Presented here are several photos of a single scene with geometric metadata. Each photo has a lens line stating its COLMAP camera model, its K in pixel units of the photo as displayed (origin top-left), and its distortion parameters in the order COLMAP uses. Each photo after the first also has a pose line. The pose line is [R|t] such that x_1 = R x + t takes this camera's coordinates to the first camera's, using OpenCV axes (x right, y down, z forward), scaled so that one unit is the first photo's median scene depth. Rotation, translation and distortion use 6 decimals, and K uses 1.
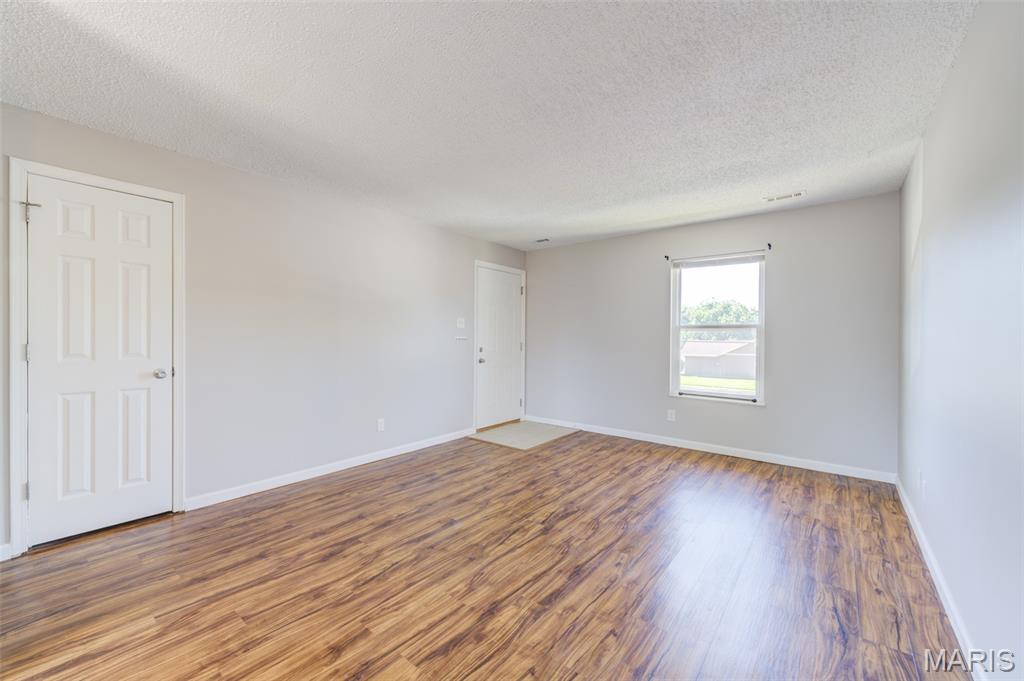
lens RADIAL K [[399.7, 0, 512.0], [0, 399.7, 340.5], [0, 0, 1]] dist [0.006430, -0.000093]
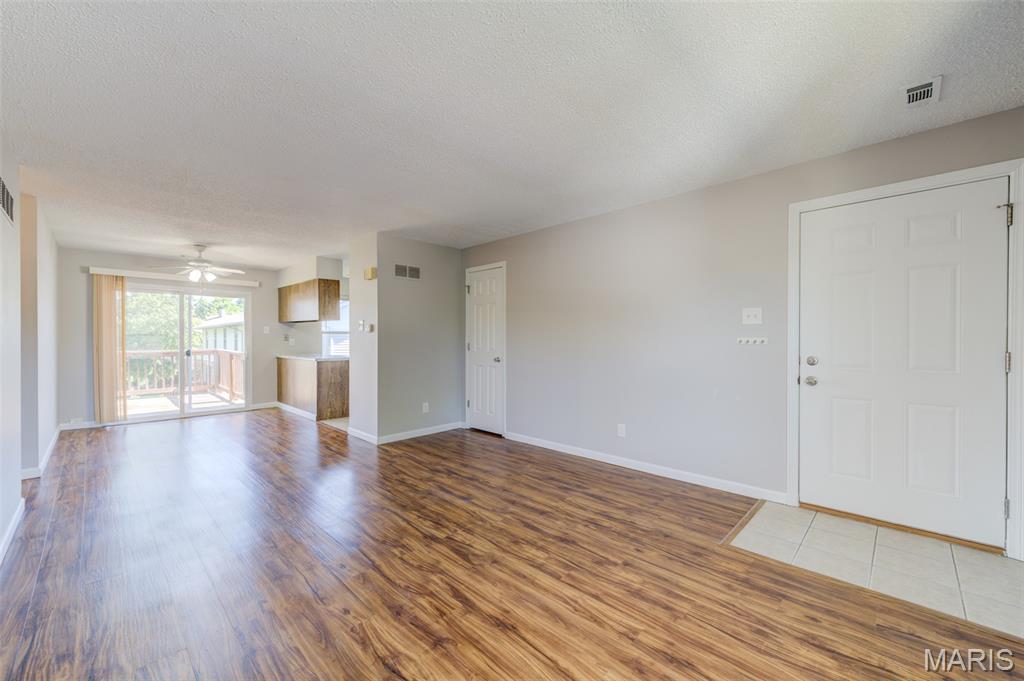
lens RADIAL K [[410.3, 0, 512.0], [0, 410.3, 340.5], [0, 0, 1]] dist [0.011745, -0.000130]
pose [[-0.102578, -0.000991, -0.994725, 0.877652], [-0.004602, 0.999989, -0.000522, -0.005292], [0.994714, 0.004524, -0.102581, 1.071143]]
